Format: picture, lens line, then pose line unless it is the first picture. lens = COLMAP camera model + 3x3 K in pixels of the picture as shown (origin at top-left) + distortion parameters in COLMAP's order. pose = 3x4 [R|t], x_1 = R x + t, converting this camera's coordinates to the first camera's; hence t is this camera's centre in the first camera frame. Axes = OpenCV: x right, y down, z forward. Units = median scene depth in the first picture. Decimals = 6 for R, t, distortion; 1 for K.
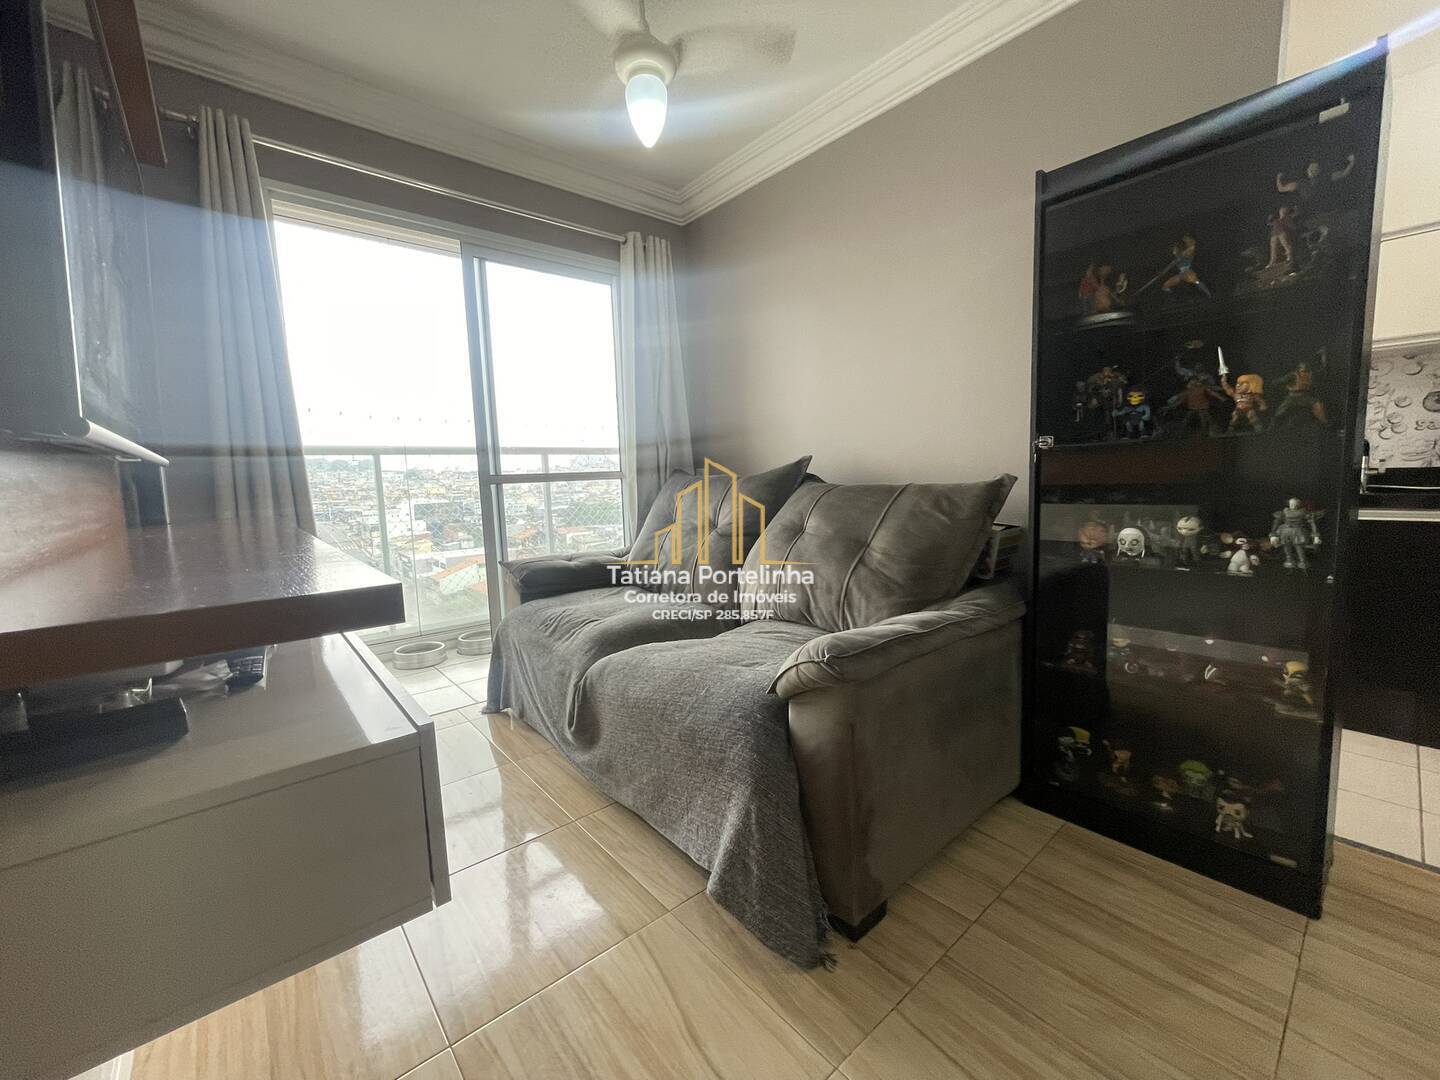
lens RADIAL K [[581.7, 0, 718.3], [0, 581.7, 533.0], [0, 0, 1]] dist [-0.001385, -0.000385]
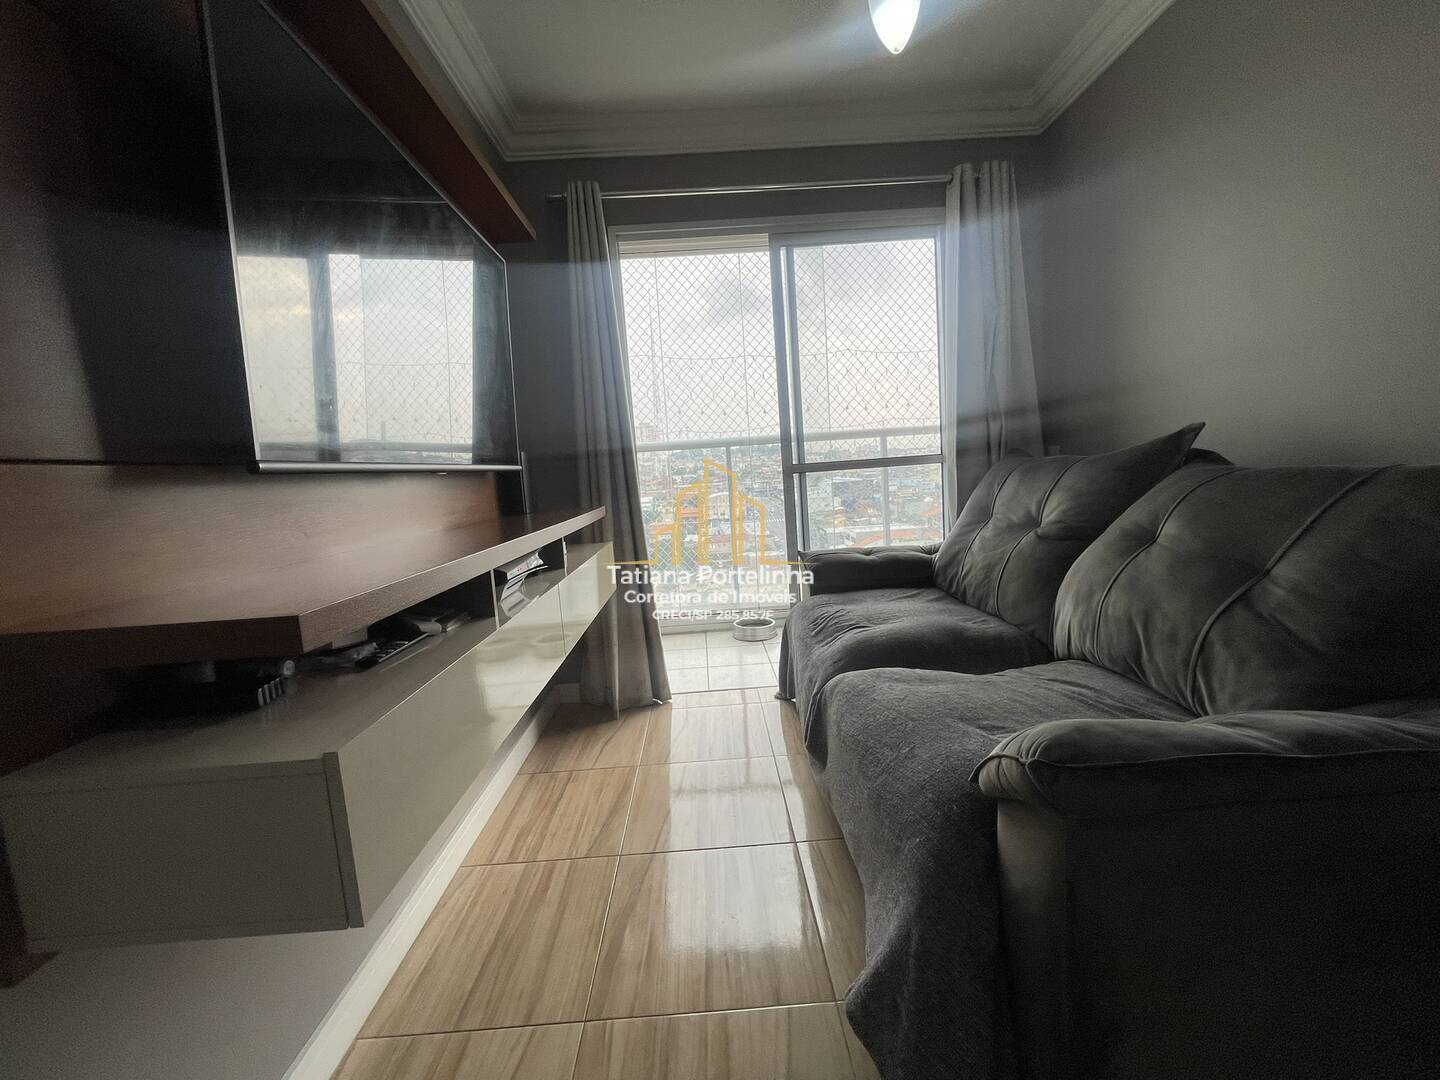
lens RADIAL K [[581.7, 0, 715.9], [0, 581.7, 533.9], [0, 0, 1]] dist [-0.001385, -0.000385]
pose [[0.780061, 0.047643, -0.623887, 0.198054], [-0.022513, 0.998588, 0.048110, -0.037007], [0.625299, -0.023483, 0.780032, 0.194745]]
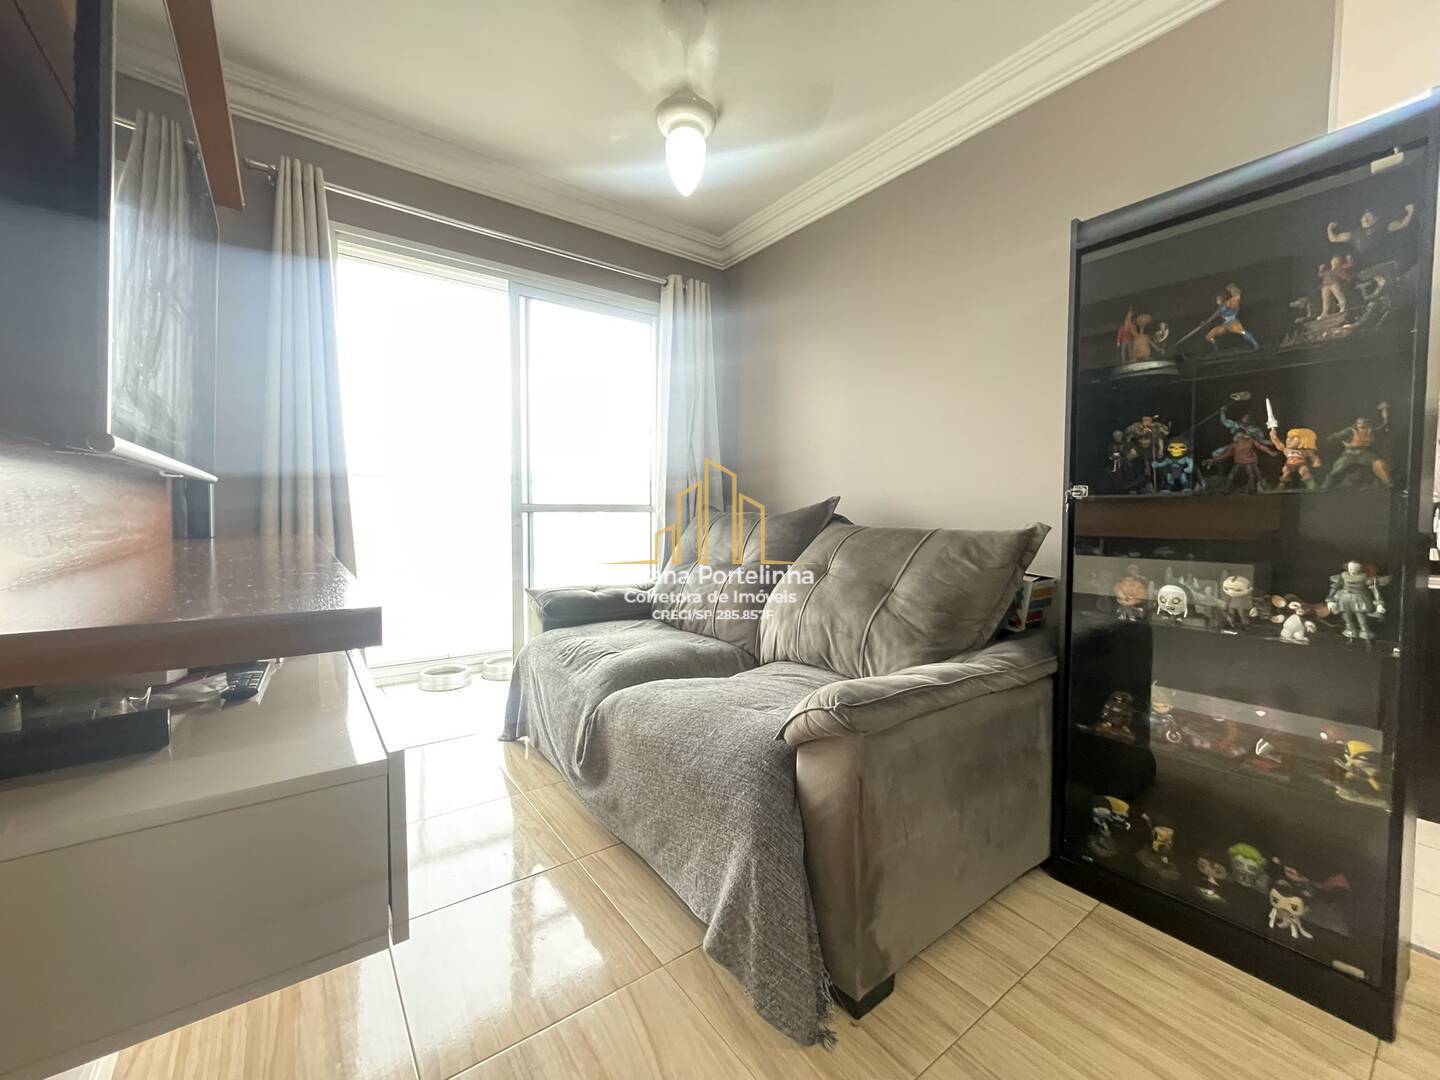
lens RADIAL K [[581.7, 0, 718.4], [0, 581.7, 533.4], [0, 0, 1]] dist [-0.001385, -0.000385]
pose [[0.997083, 0.042382, -0.063477, 0.027193], [-0.046248, 0.997083, -0.060725, -0.001388], [0.060718, 0.063483, 0.996134, 0.009049]]
